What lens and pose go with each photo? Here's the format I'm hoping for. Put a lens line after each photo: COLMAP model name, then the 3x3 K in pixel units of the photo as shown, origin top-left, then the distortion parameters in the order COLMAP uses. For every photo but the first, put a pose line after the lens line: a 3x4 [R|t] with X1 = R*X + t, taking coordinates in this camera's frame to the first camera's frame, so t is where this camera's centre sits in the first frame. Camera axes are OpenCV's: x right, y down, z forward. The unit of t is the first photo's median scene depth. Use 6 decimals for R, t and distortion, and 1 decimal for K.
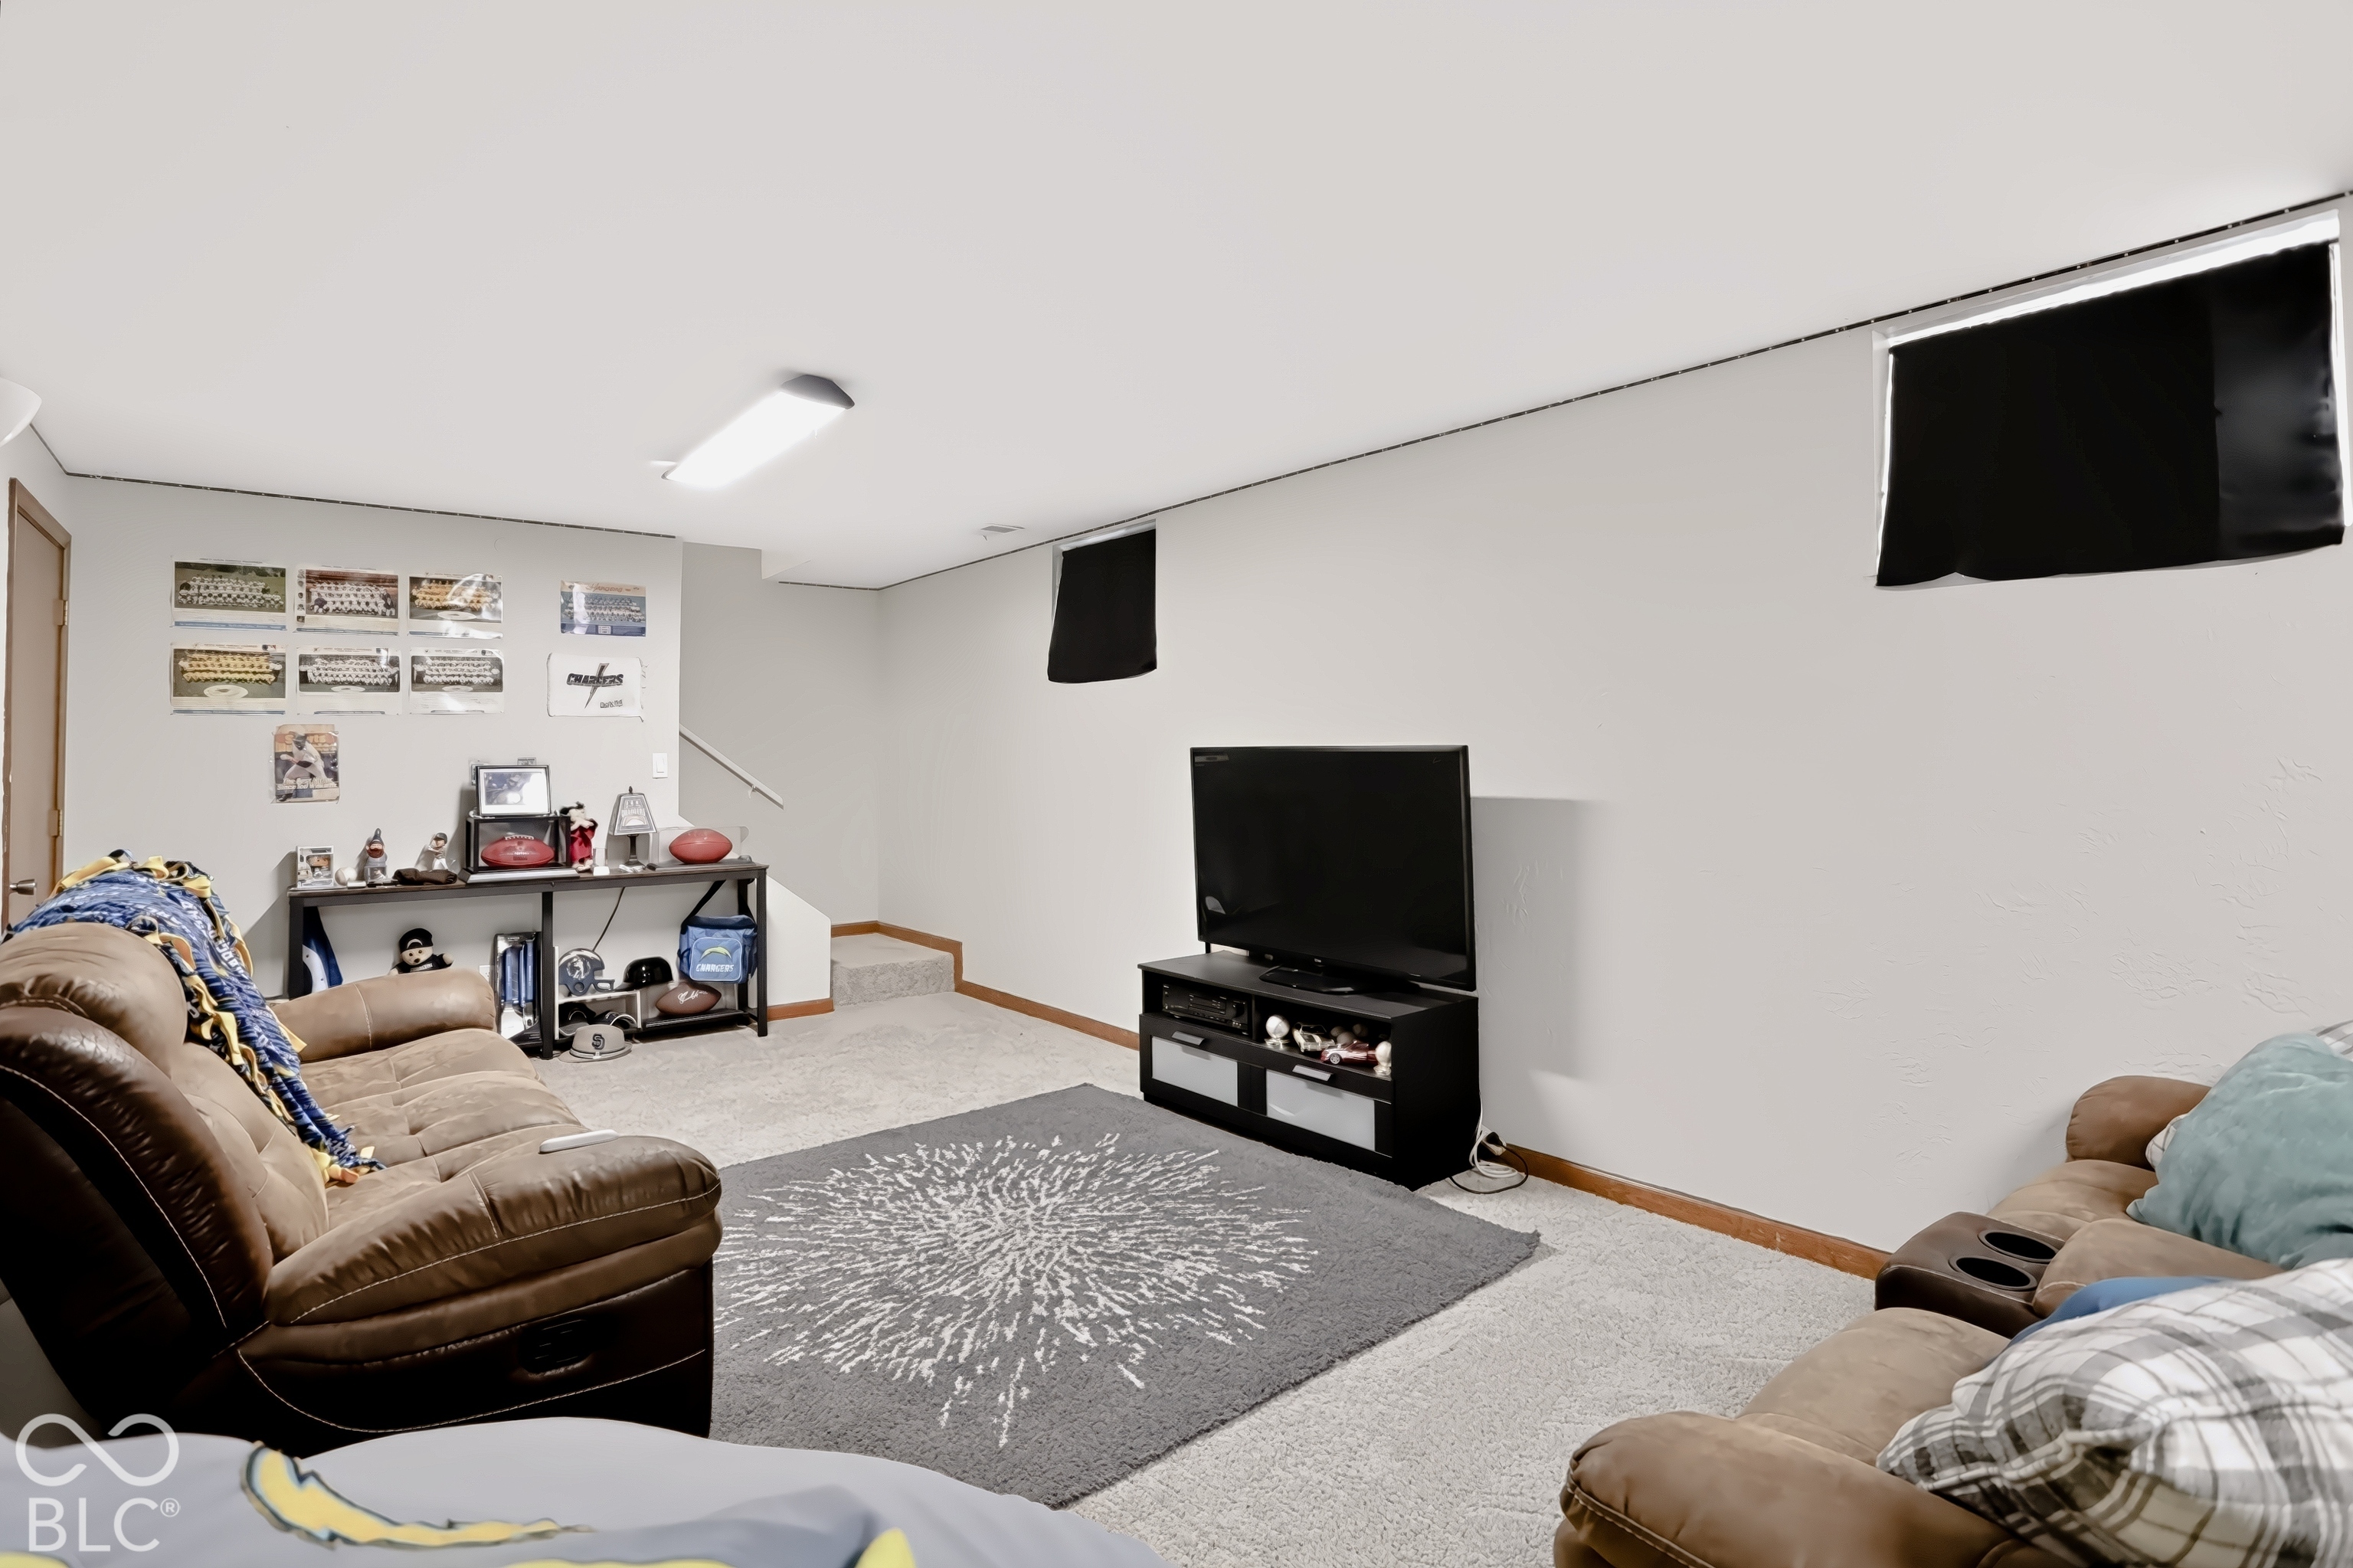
lens RADIAL K [[1157.2, 0, 1172.6], [0, 1157.2, 760.9], [0, 0, 1]] dist [-0.042351, 0.002835]
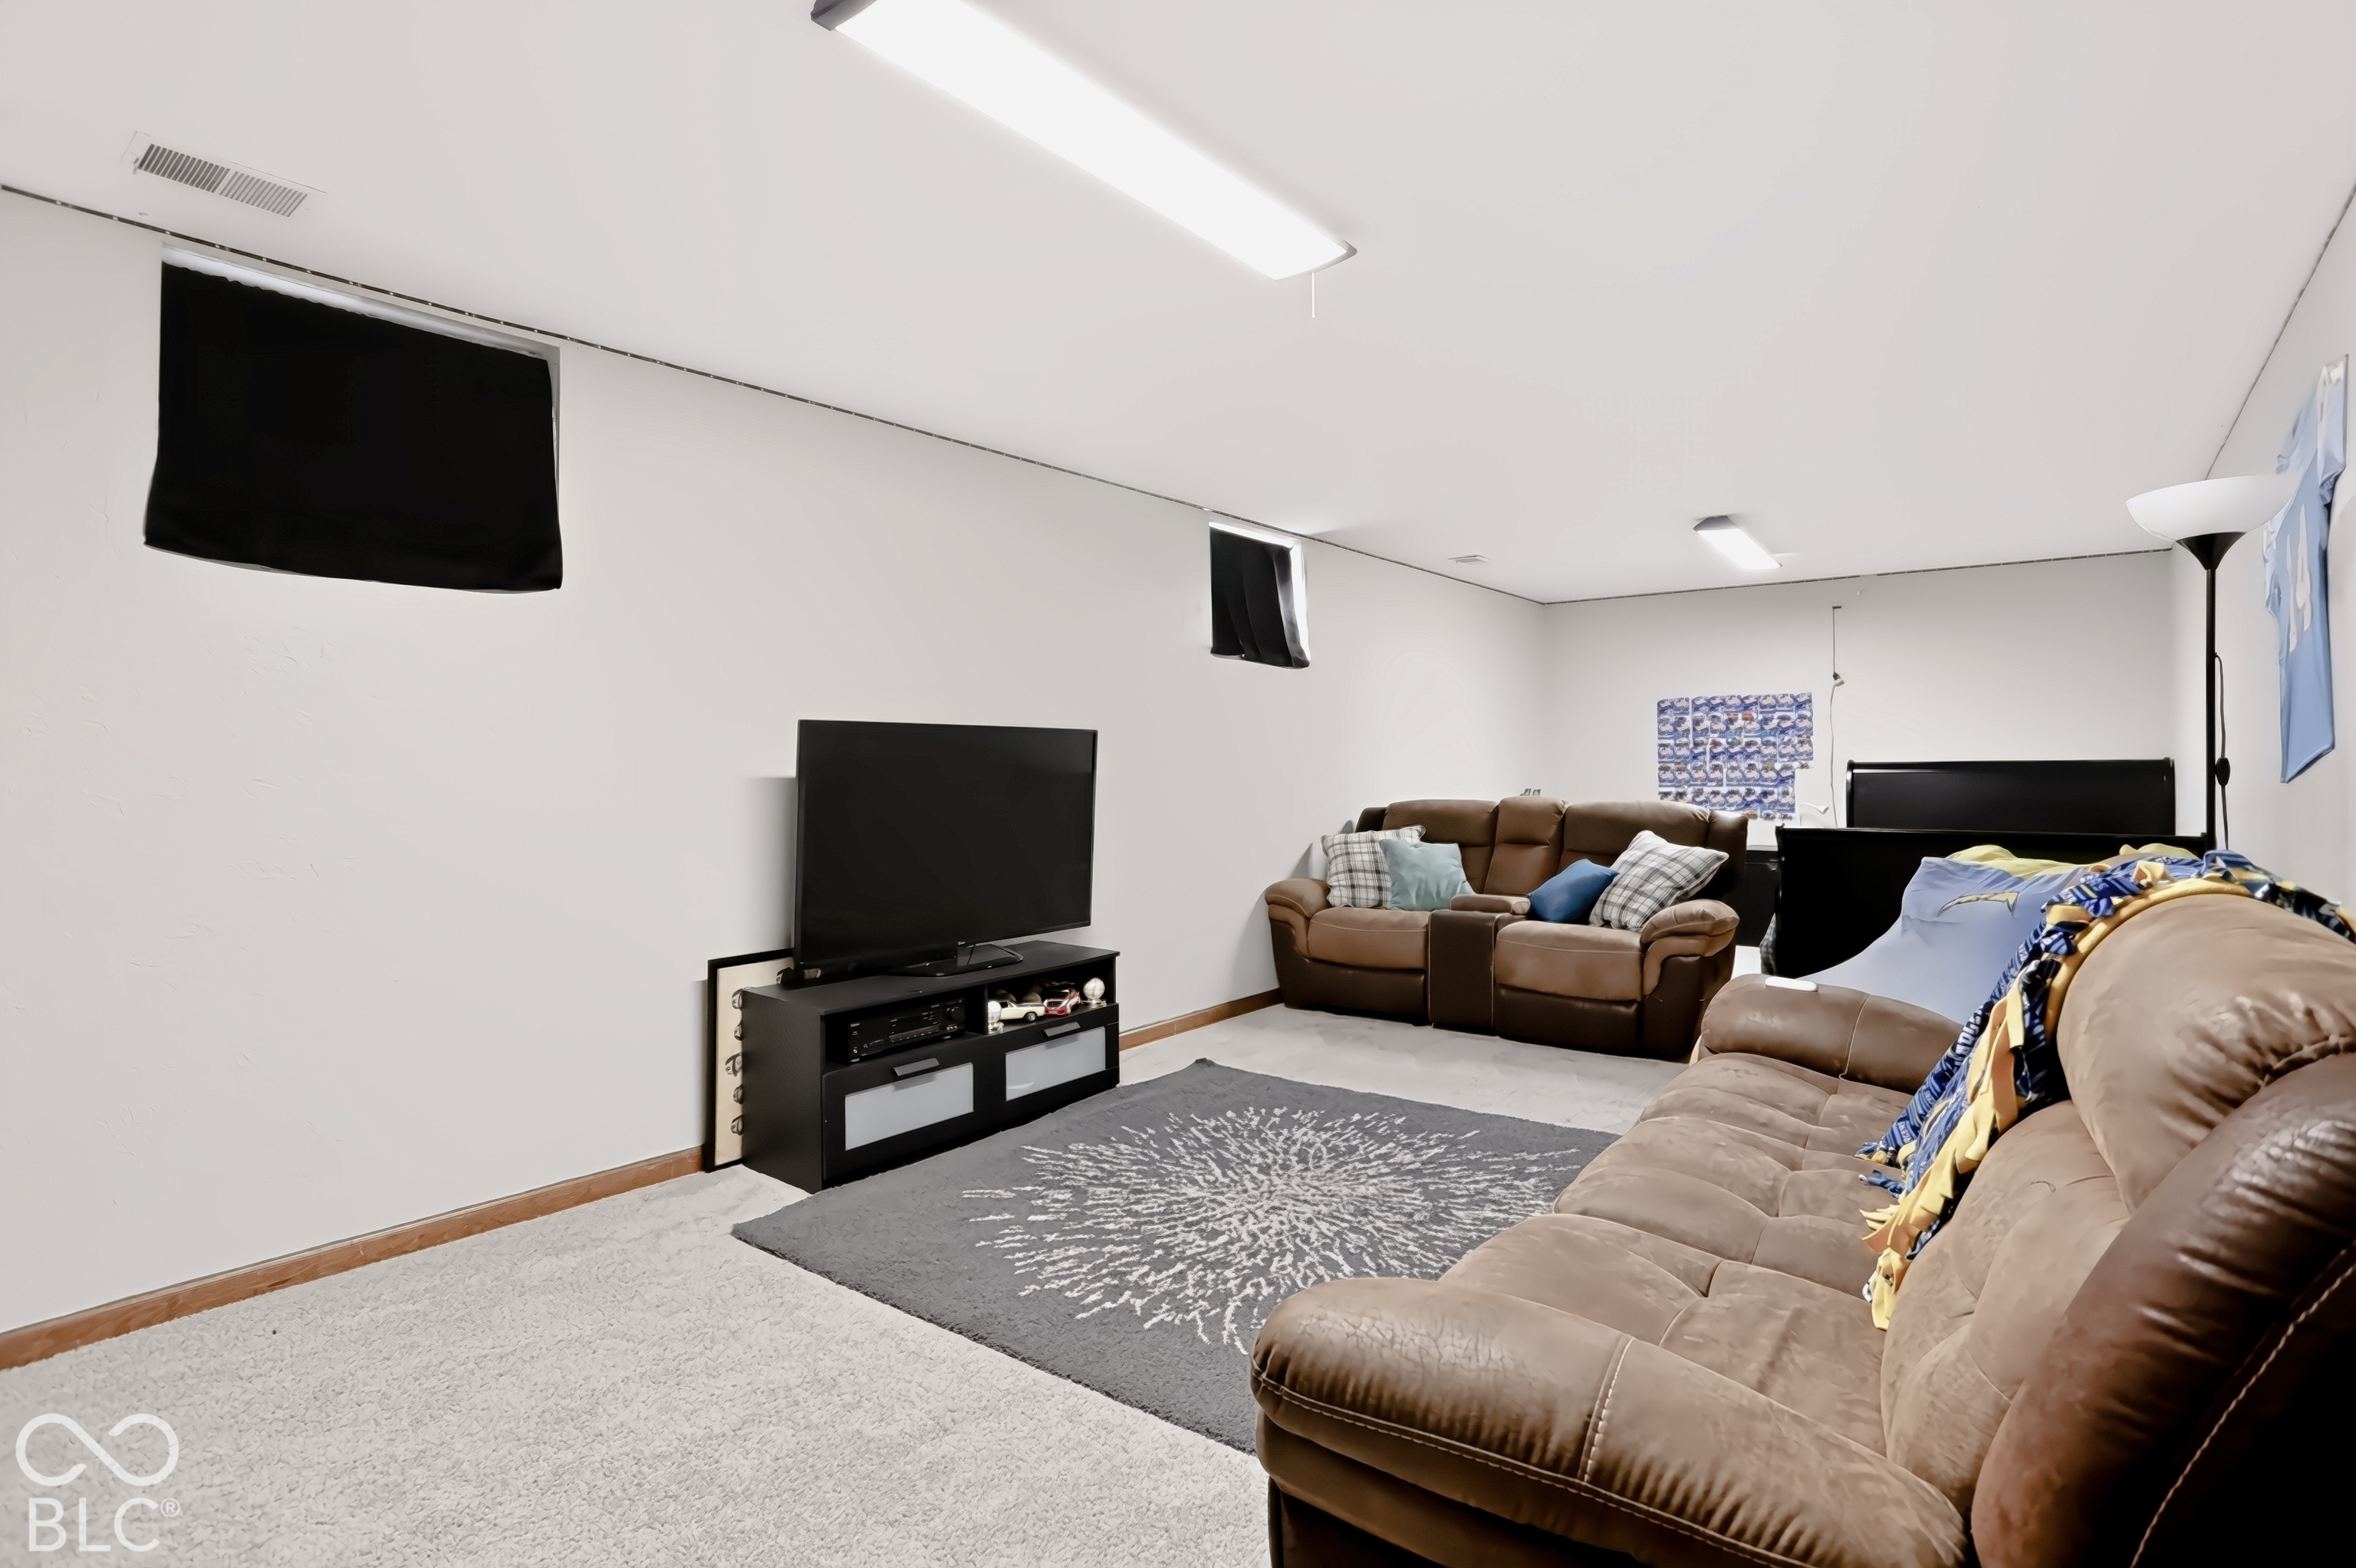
lens RADIAL K [[1158.6, 0, 1189.5], [0, 1158.6, 763.7], [0, 0, 1]] dist [-0.042351, 0.002835]
pose [[-0.229352, 0.007179, 0.973317, -1.056784], [0.004086, 0.999971, -0.006413, 0.031636], [-0.973335, 0.002507, -0.229375, 1.240230]]
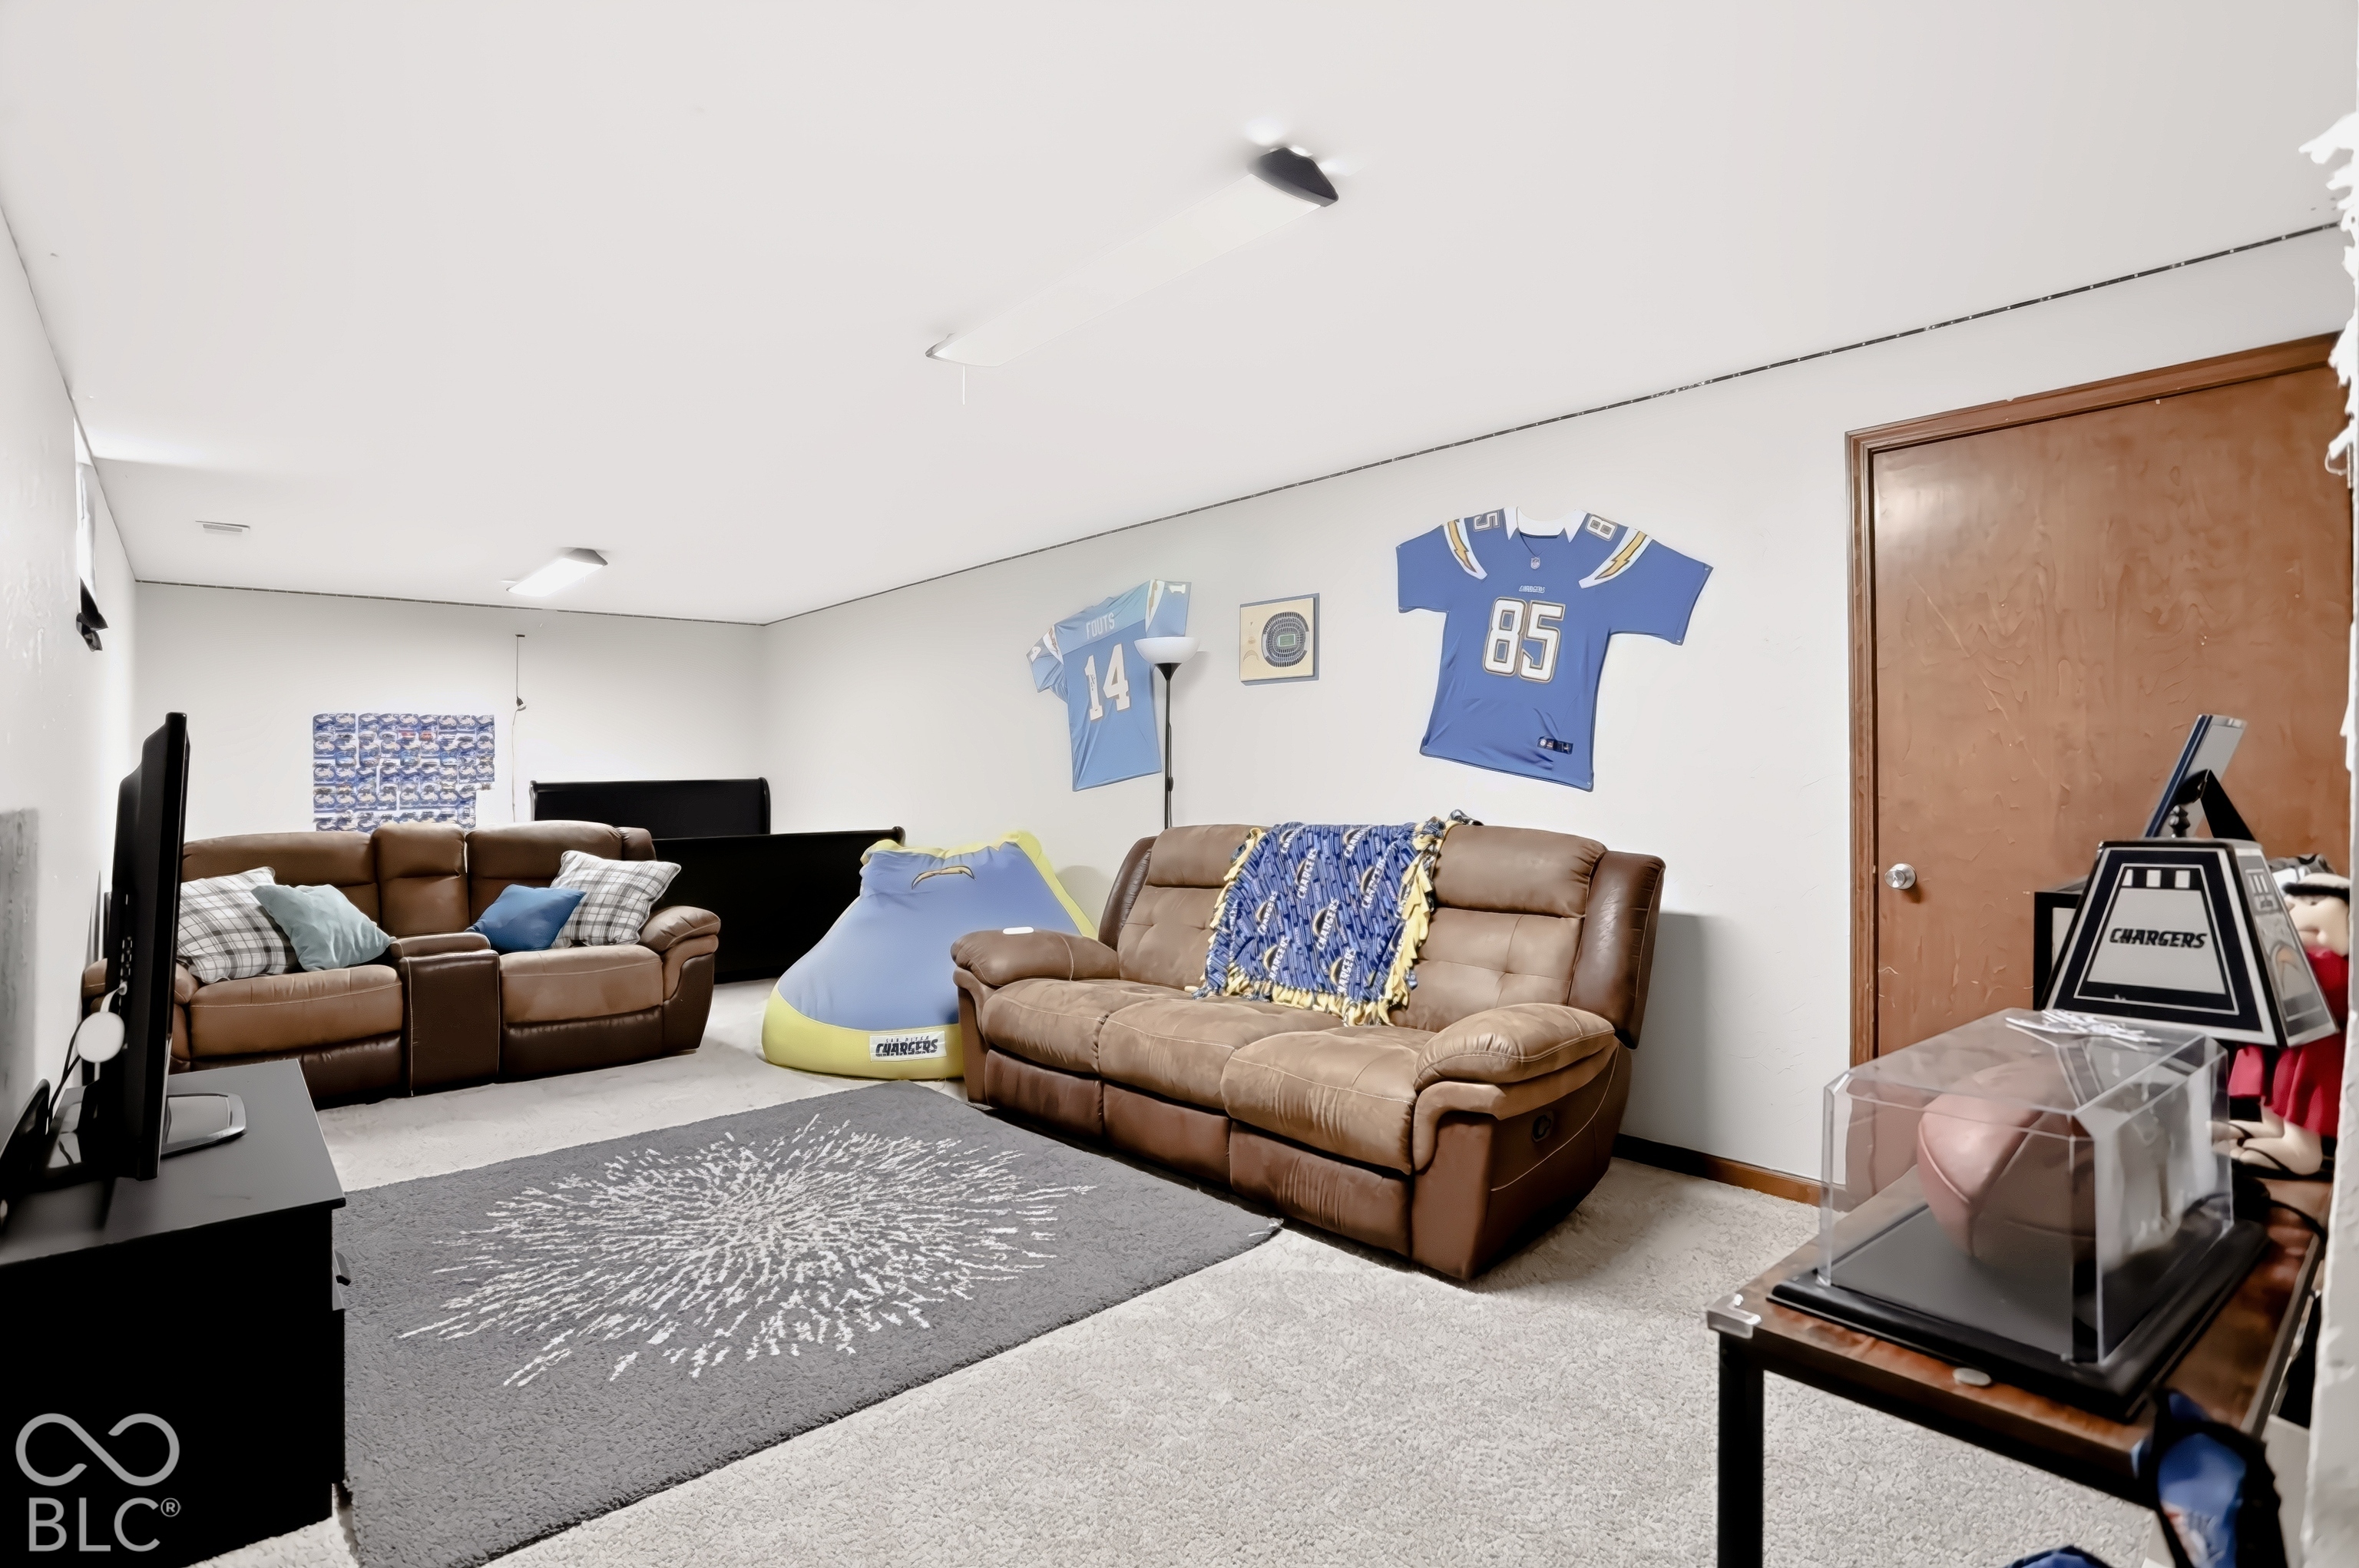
lens RADIAL K [[1160.1, 0, 1194.8], [0, 1160.1, 788.6], [0, 0, 1]] dist [-0.042351, 0.002835]
pose [[-0.998672, 0.016472, -0.048822, -0.450716], [0.015869, 0.999793, 0.012728, 0.022764], [0.049022, 0.011936, -0.998726, 1.912613]]
